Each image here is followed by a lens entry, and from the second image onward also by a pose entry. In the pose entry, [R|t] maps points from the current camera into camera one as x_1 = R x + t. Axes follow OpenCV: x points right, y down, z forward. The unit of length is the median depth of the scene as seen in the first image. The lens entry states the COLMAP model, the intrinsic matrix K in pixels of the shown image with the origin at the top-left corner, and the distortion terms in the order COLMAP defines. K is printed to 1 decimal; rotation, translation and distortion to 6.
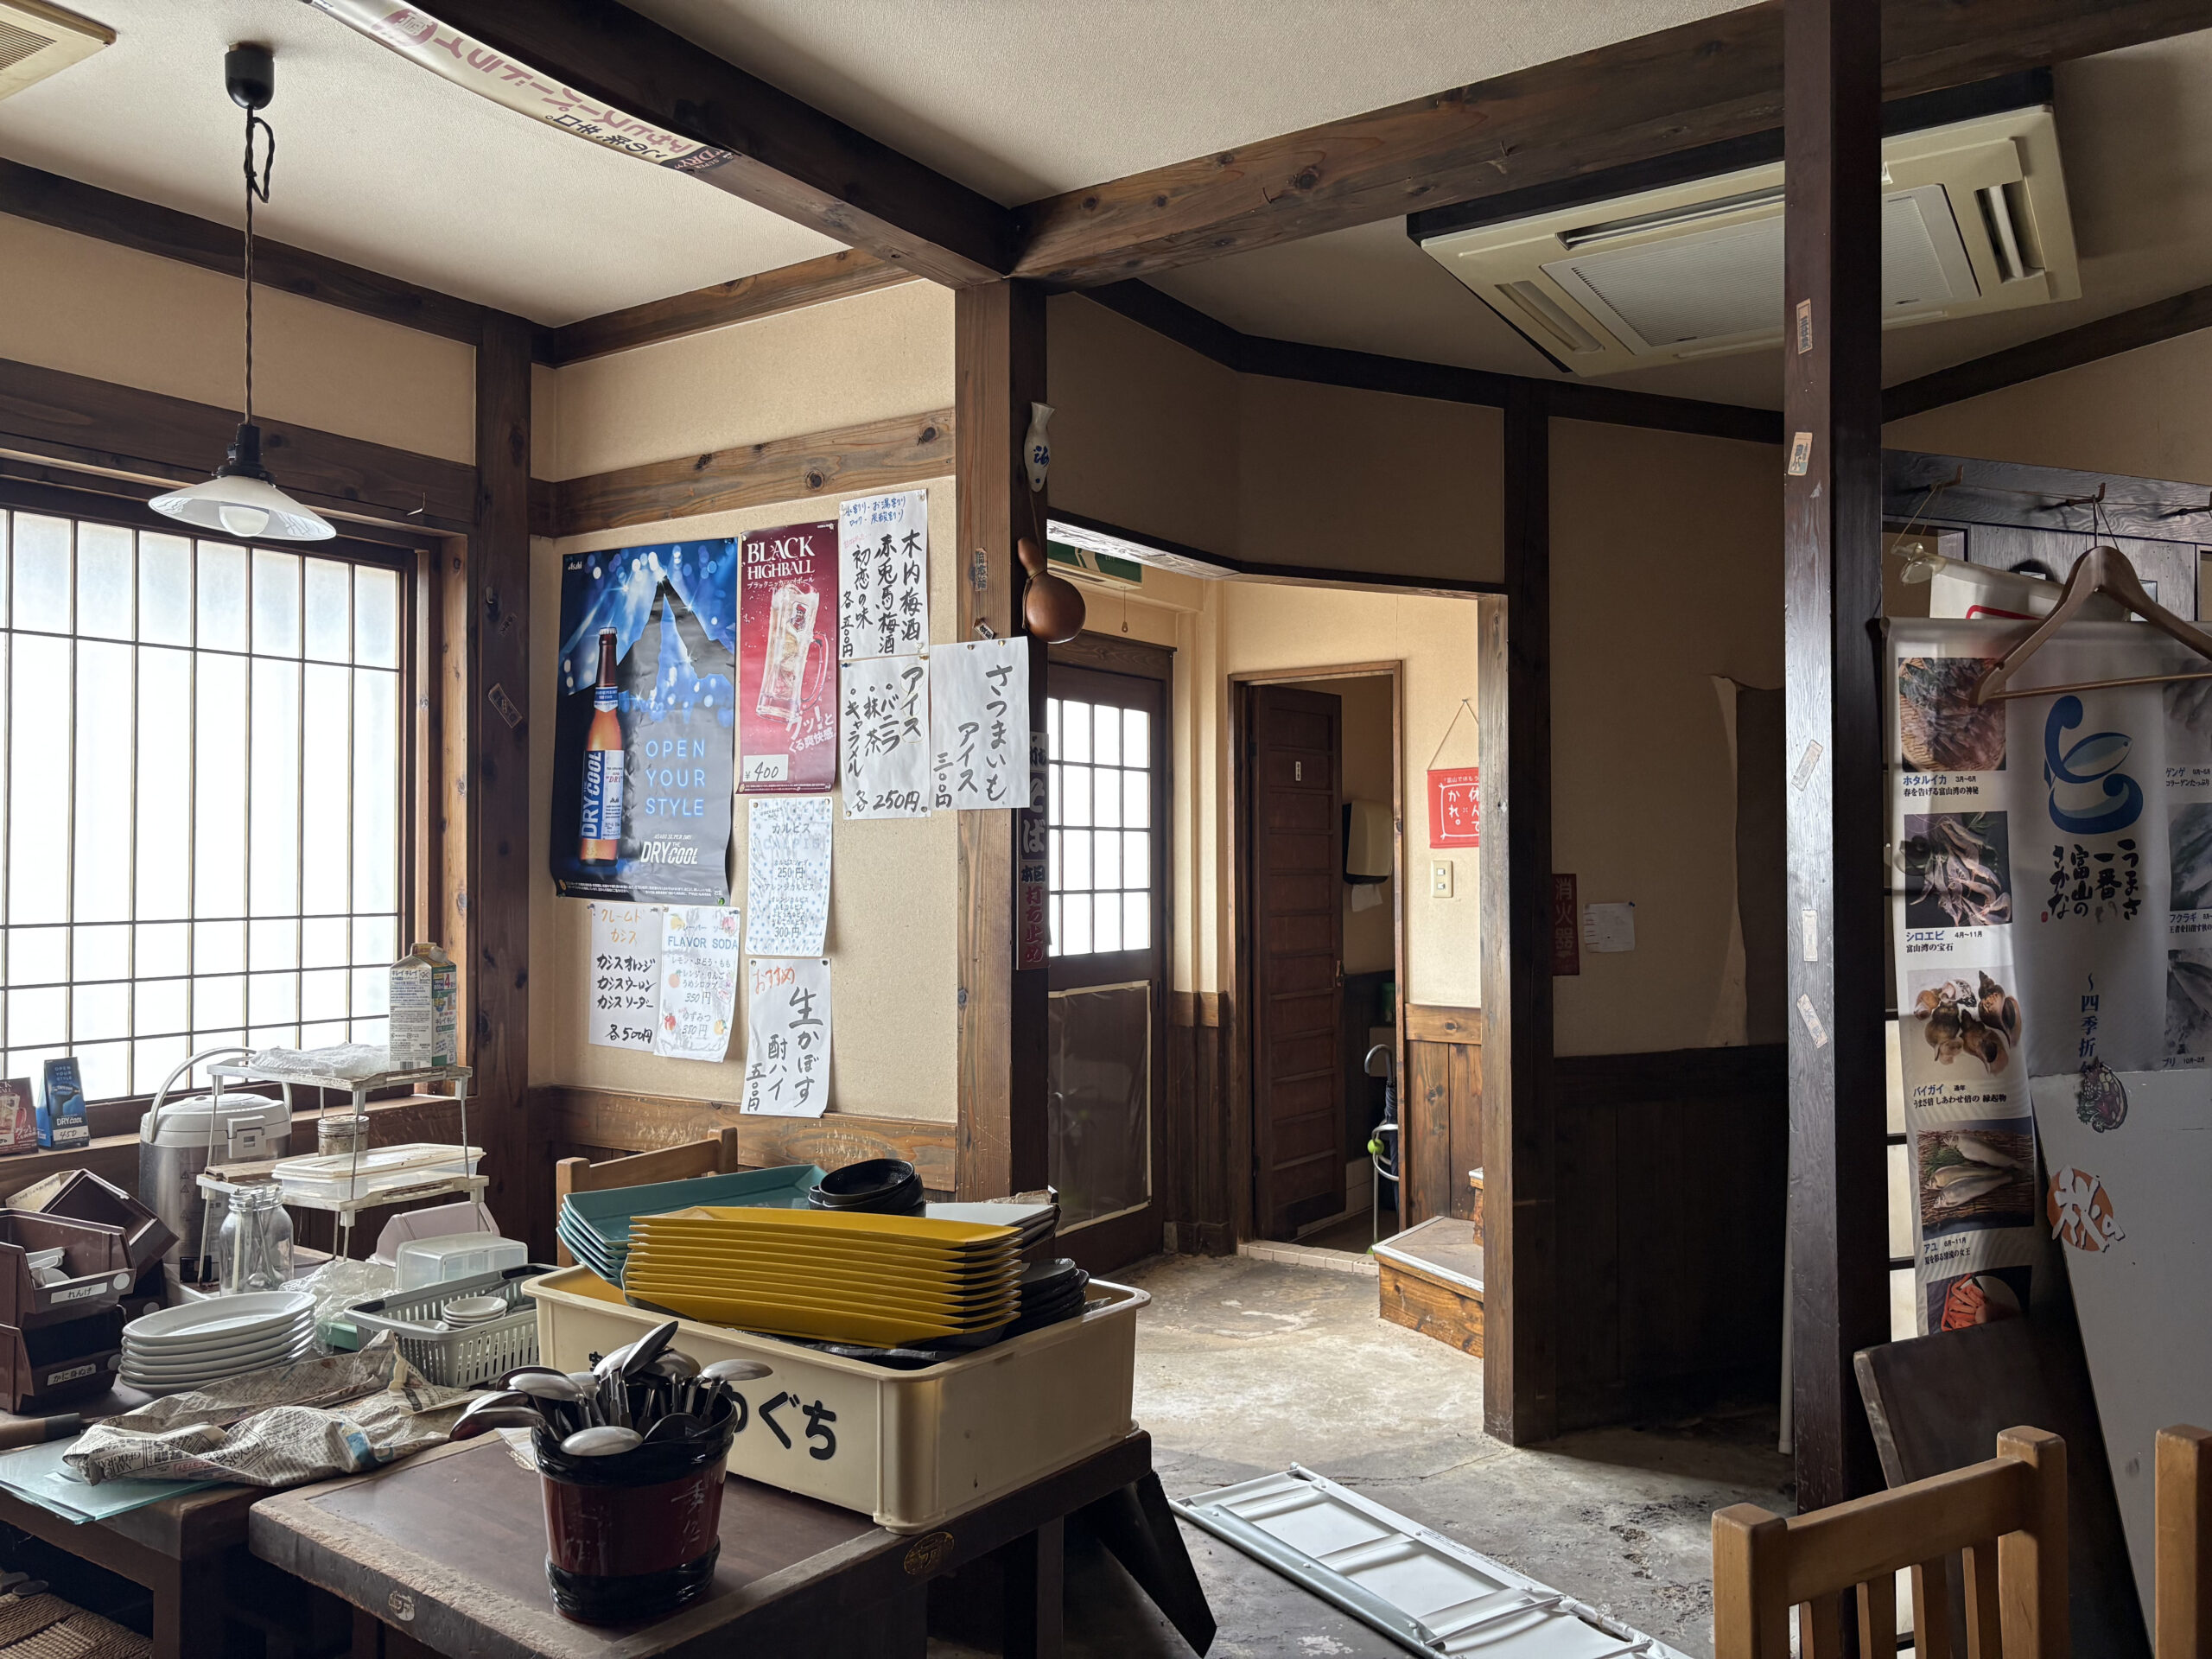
lens RADIAL K [[1676.1, 0, 1107.8], [0, 1676.1, 826.7], [0, 0, 1]] dist [0.083148, -0.117059]
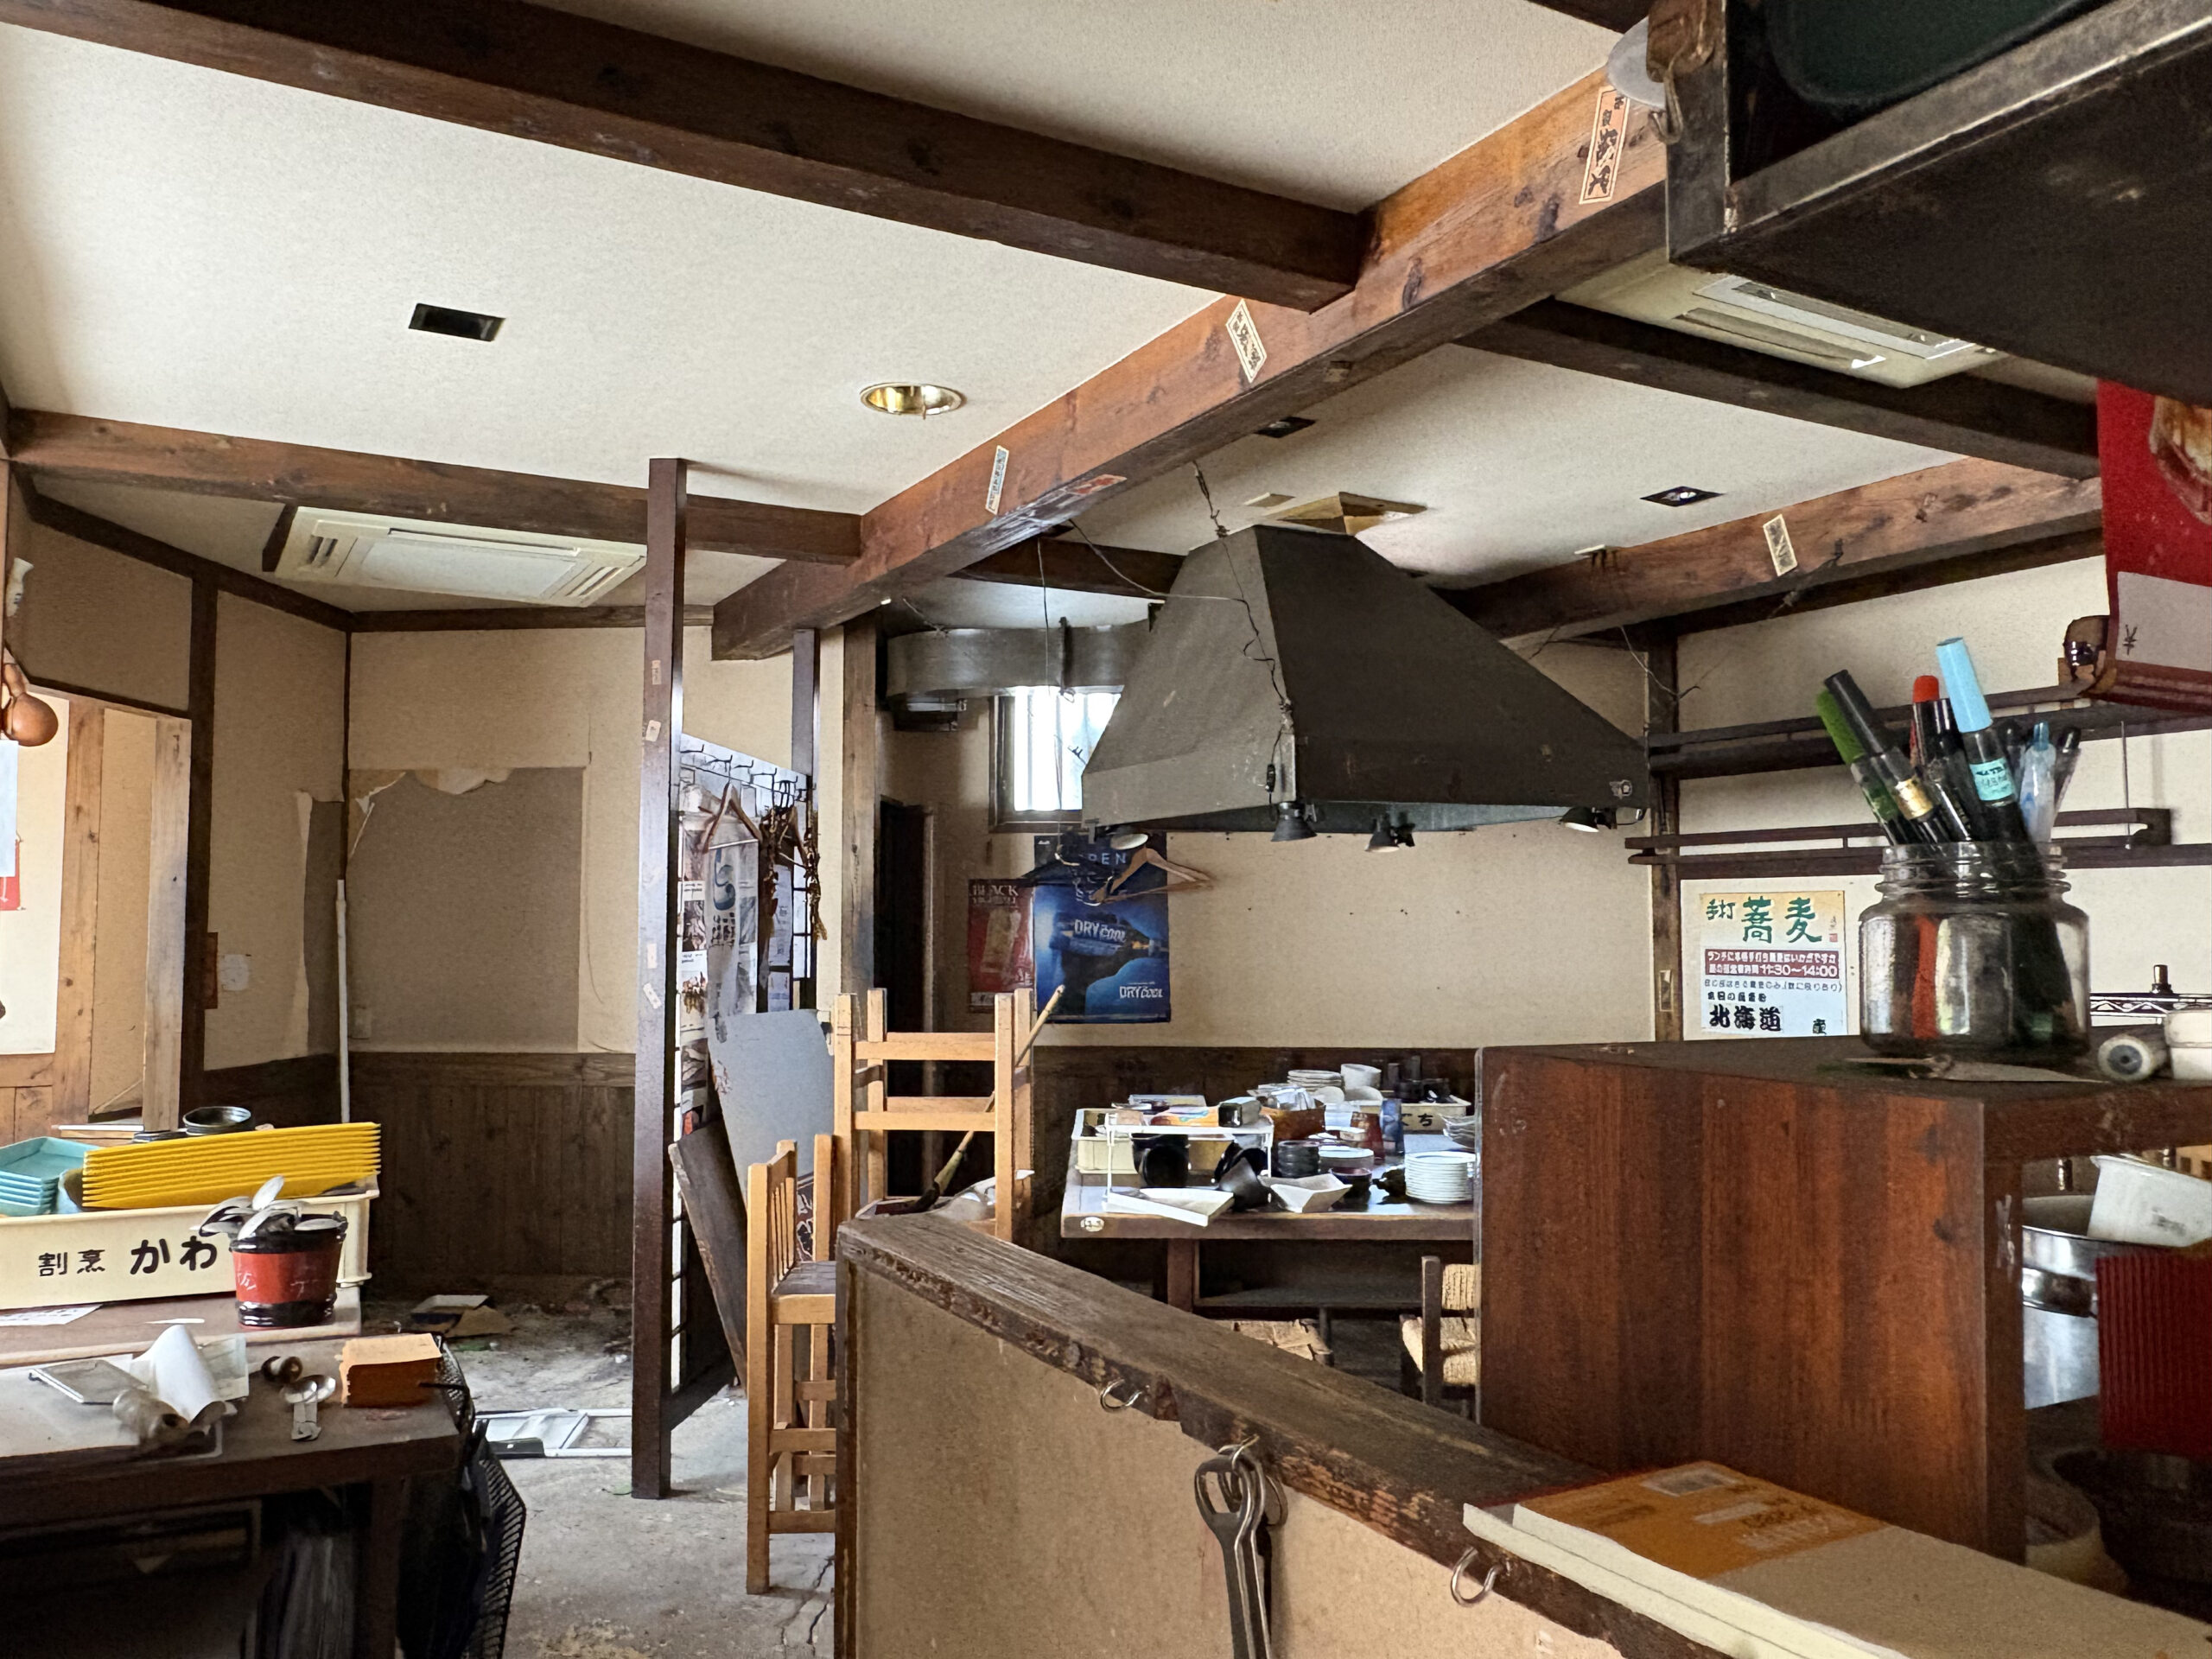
lens RADIAL K [[1655.7, 0, 1114.3], [0, 1655.7, 831.0], [0, 0, 1]] dist [-0.002138, -0.002319]
pose [[0.462149, 0.055179, 0.885084, -0.757308], [-0.019953, 0.998457, -0.051829, 0.002229], [-0.886578, 0.006293, 0.462536, -0.314450]]
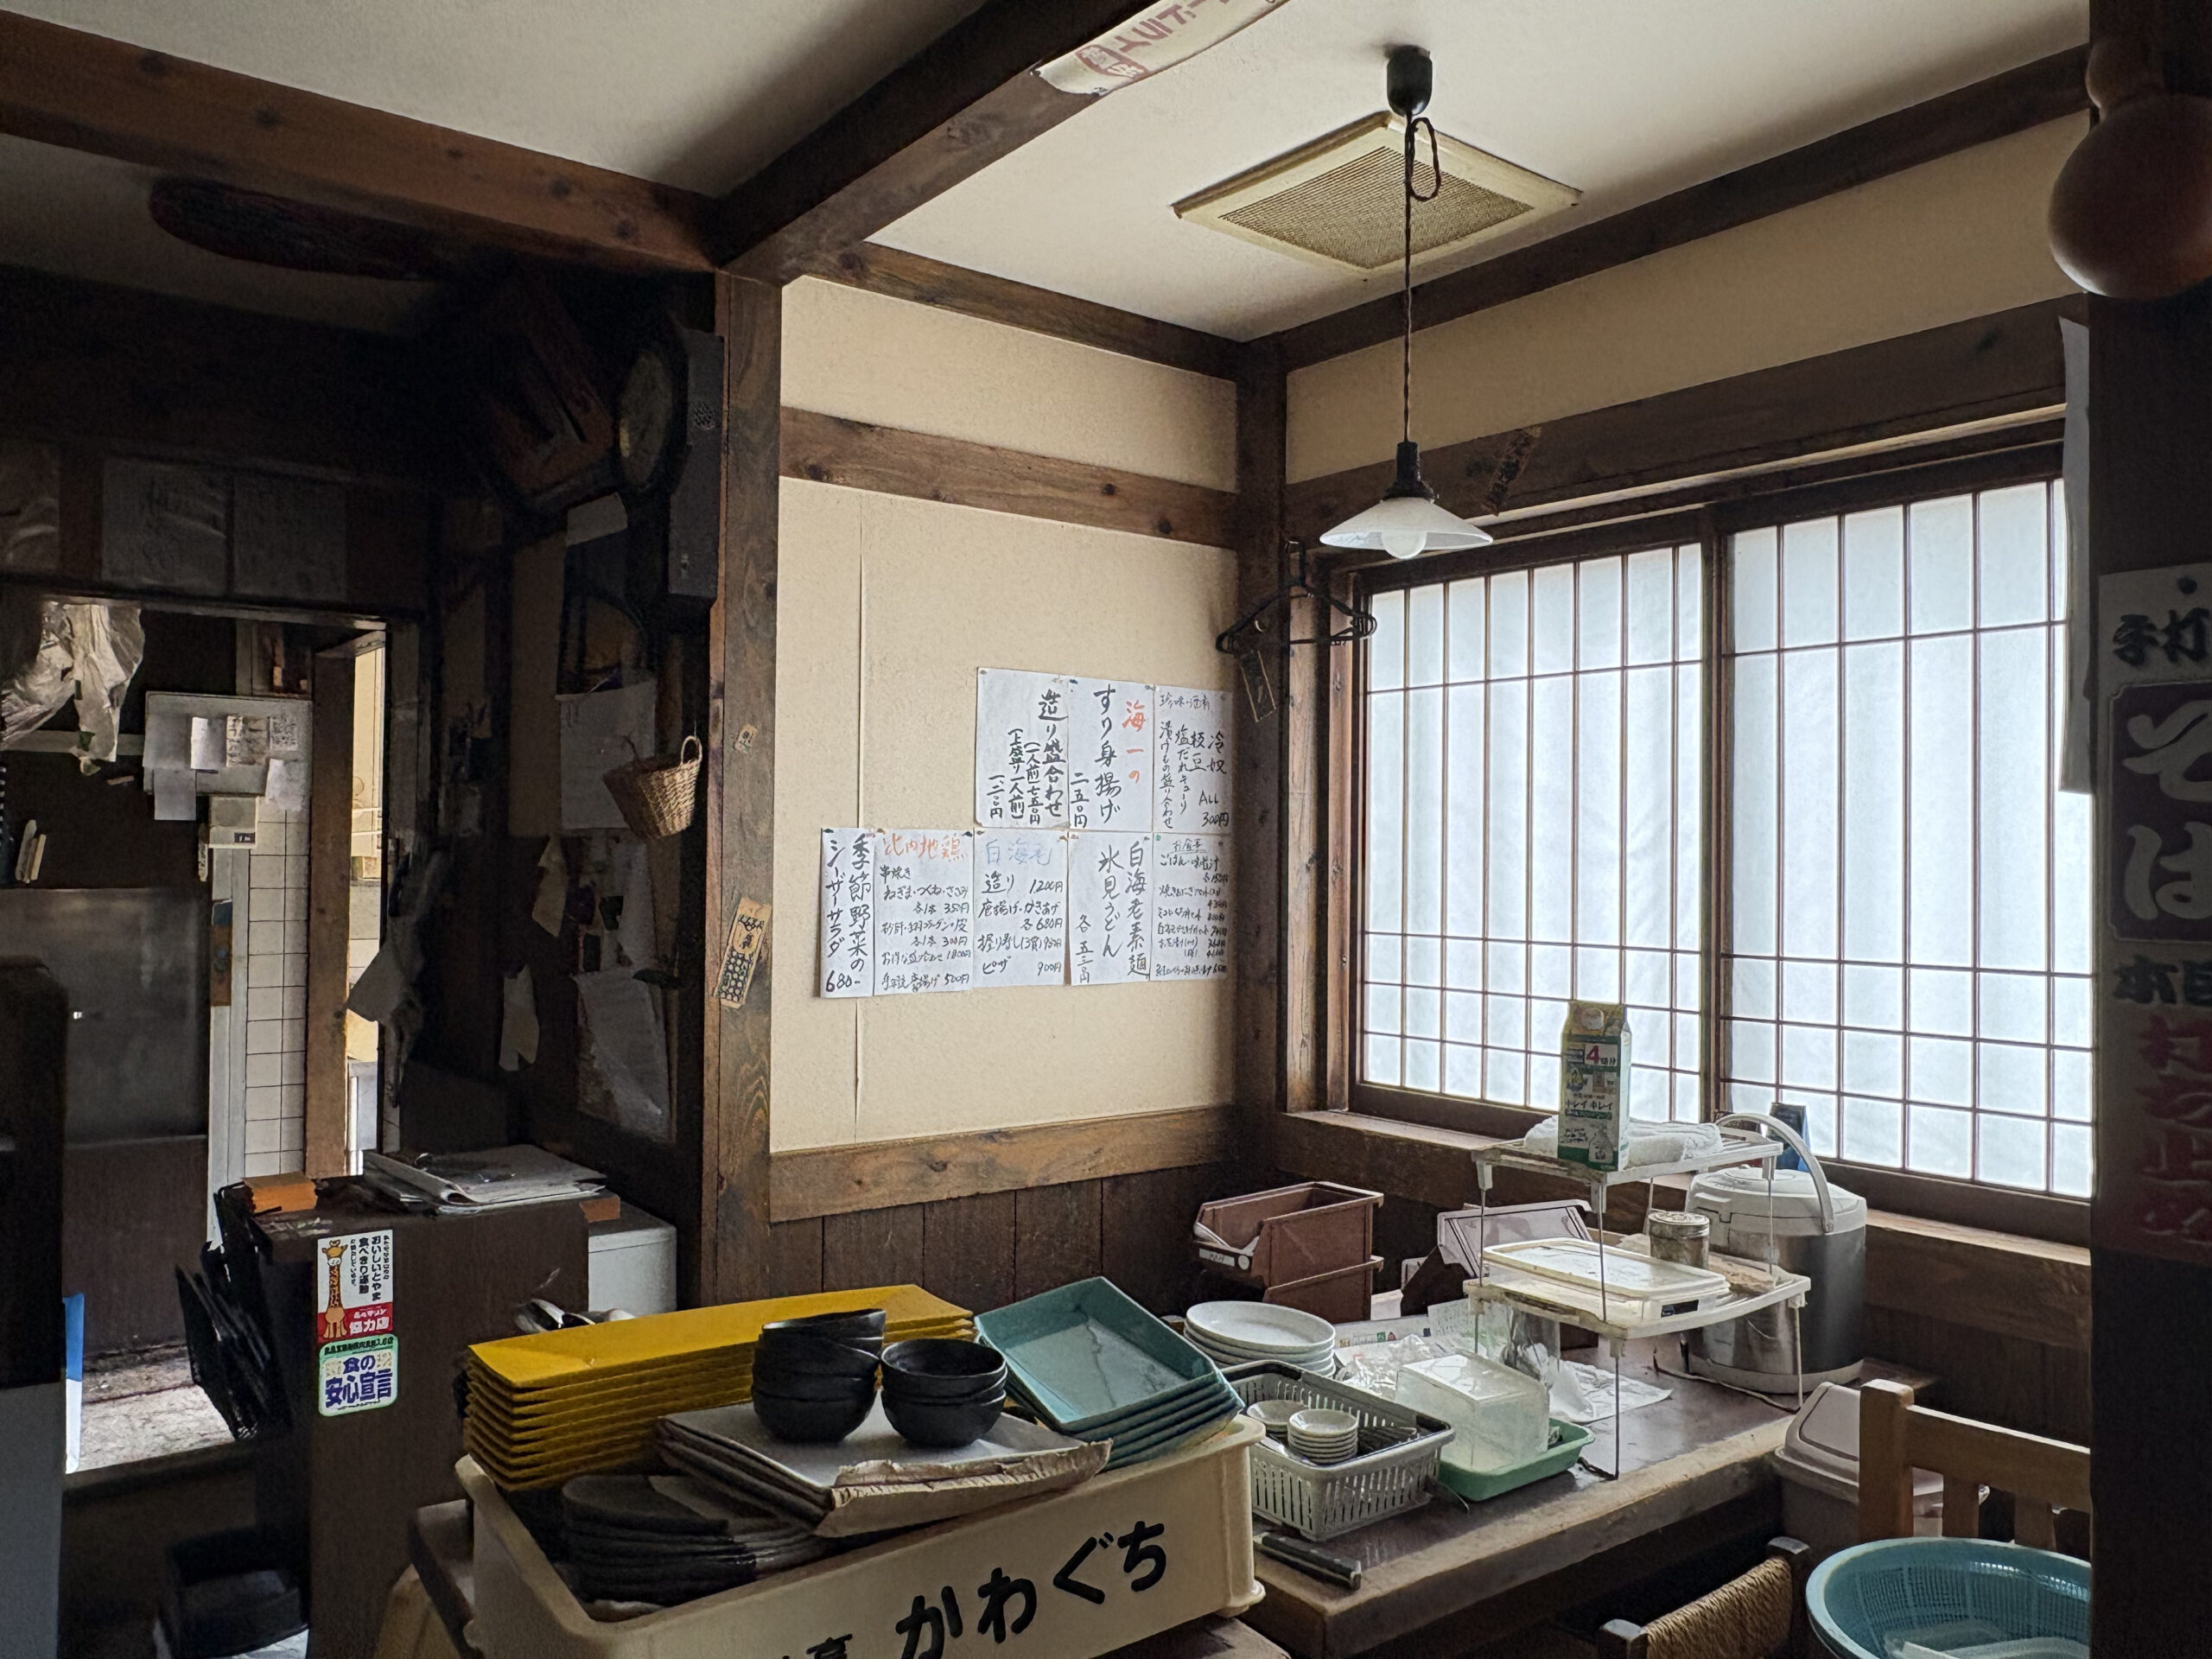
lens RADIAL K [[1655.7, 0, 1114.3], [0, 1655.7, 831.0], [0, 0, 1]] dist [-0.002138, -0.002319]
pose [[-0.329682, -0.017058, -0.943938, 0.345236], [0.007995, 0.999750, -0.020859, 0.002886], [0.944058, -0.014424, -0.329463, 0.913751]]
